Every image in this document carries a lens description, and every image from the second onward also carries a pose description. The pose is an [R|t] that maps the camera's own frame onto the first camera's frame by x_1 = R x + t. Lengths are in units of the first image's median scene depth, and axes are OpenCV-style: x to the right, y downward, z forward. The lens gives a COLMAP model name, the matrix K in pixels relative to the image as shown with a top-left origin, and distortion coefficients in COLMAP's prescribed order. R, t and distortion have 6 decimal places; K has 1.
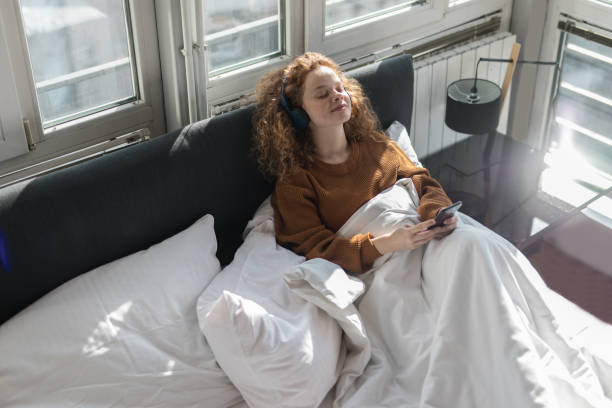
lens RADIAL K [[856.4, 0, 306.0], [0, 856.4, 204.0], [0, 0, 1]] dist [0.003825, 0.011922]
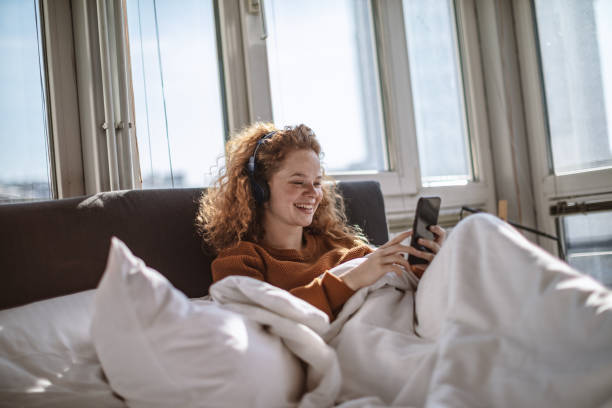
lens RADIAL K [[897.2, 0, 306.0], [0, 897.2, 204.0], [0, 0, 1]] dist [-0.219431, 0.487096]
pose [[0.995552, -0.094161, -0.003171, 0.059885], [0.075352, 0.815995, -0.573127, 0.433492], [0.056554, 0.570339, 0.819460, 0.310176]]
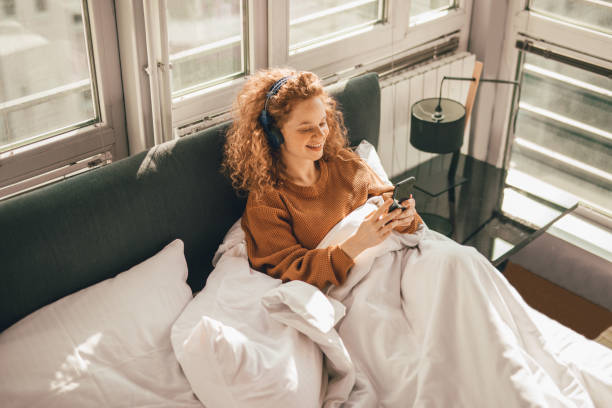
lens RADIAL K [[856.4, 0, 306.0], [0, 856.4, 204.0], [0, 0, 1]] dist [0.003825, 0.011922]
pose [[0.997072, -0.025571, 0.072067, -0.039877], [0.028497, 0.998798, -0.039874, 0.015198], [-0.070961, 0.041811, 0.996602, 0.038223]]
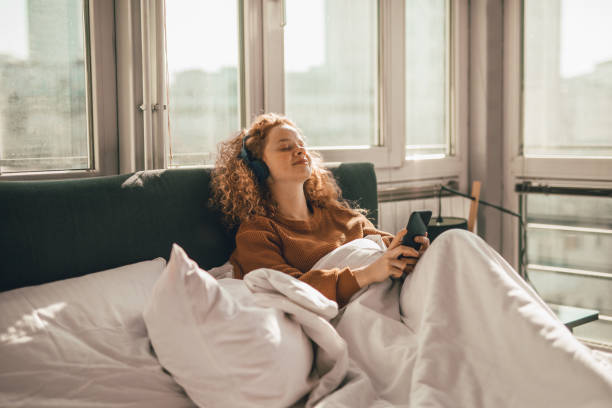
lens RADIAL K [[856.4, 0, 306.0], [0, 856.4, 204.0], [0, 0, 1]] dist [0.003825, 0.011922]
pose [[0.998797, -0.014296, 0.046916, -0.002341], [0.034632, 0.882915, -0.468254, 0.395813], [-0.034728, 0.469316, 0.882347, 0.174008]]
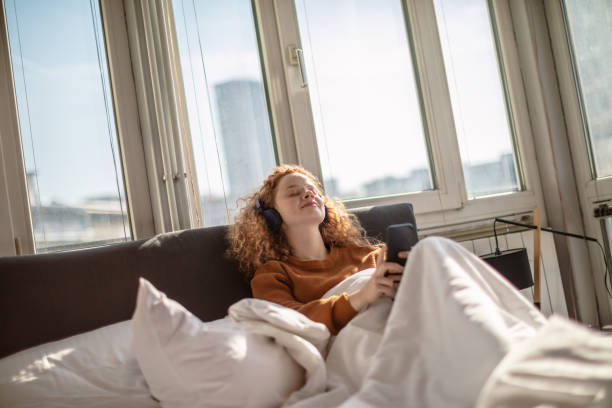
lens RADIAL K [[897.2, 0, 306.0], [0, 897.2, 204.0], [0, 0, 1]] dist [-0.219431, 0.487096]
pose [[0.970372, -0.162491, -0.178818, 0.227502], [0.028719, 0.812407, -0.582383, 0.512969], [0.239905, 0.559992, 0.793004, 0.173569]]
